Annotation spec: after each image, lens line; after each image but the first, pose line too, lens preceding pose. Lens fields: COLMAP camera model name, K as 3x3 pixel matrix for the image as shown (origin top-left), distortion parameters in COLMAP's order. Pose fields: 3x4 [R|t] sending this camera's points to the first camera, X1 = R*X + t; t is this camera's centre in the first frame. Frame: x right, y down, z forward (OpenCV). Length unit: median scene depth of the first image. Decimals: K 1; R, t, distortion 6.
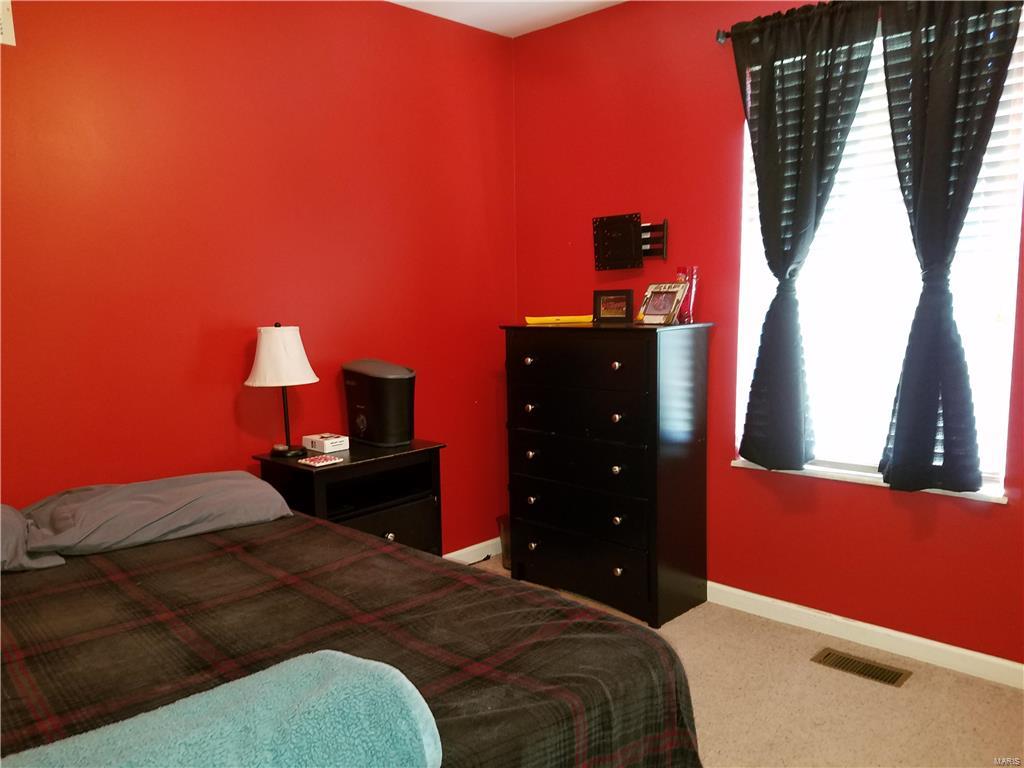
lens RADIAL K [[792.0, 0, 512.0], [0, 792.0, 384.0], [0, 0, 1]] dist [0.053140, -0.118845]
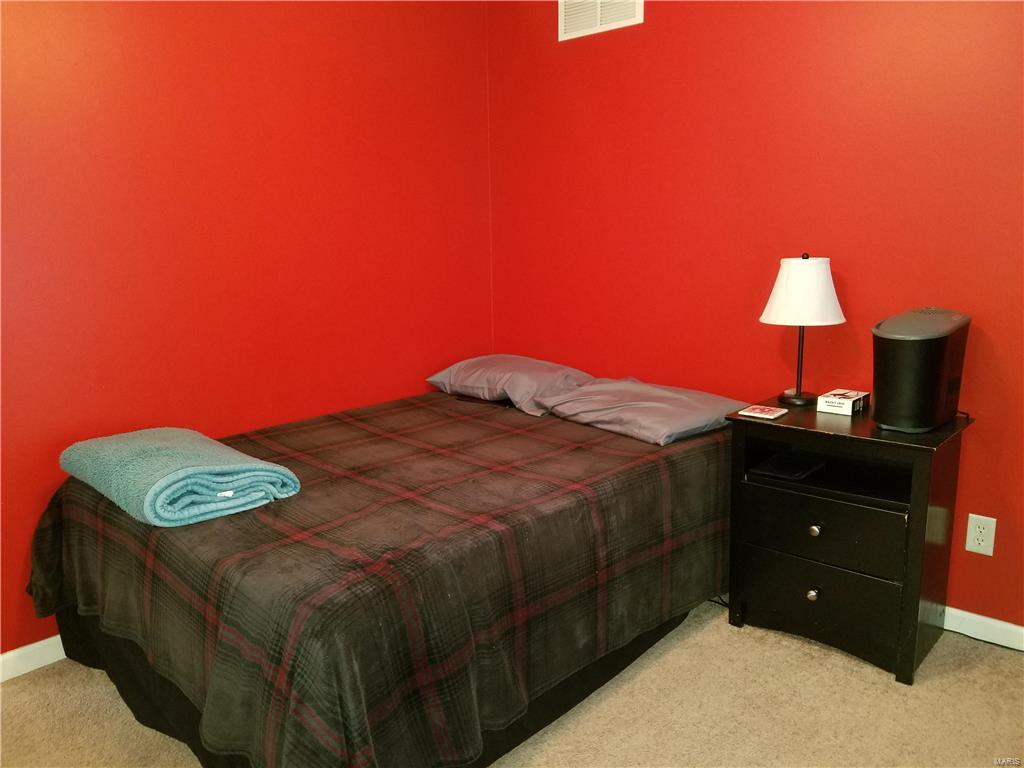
lens RADIAL K [[792.0, 0, 512.0], [0, 792.0, 384.0], [0, 0, 1]] dist [0.053140, -0.118845]
pose [[0.040400, 0.212095, -0.976414, 0.727034], [-0.103354, 0.972857, 0.207046, -0.105994], [0.993824, 0.092551, 0.061224, 0.786446]]
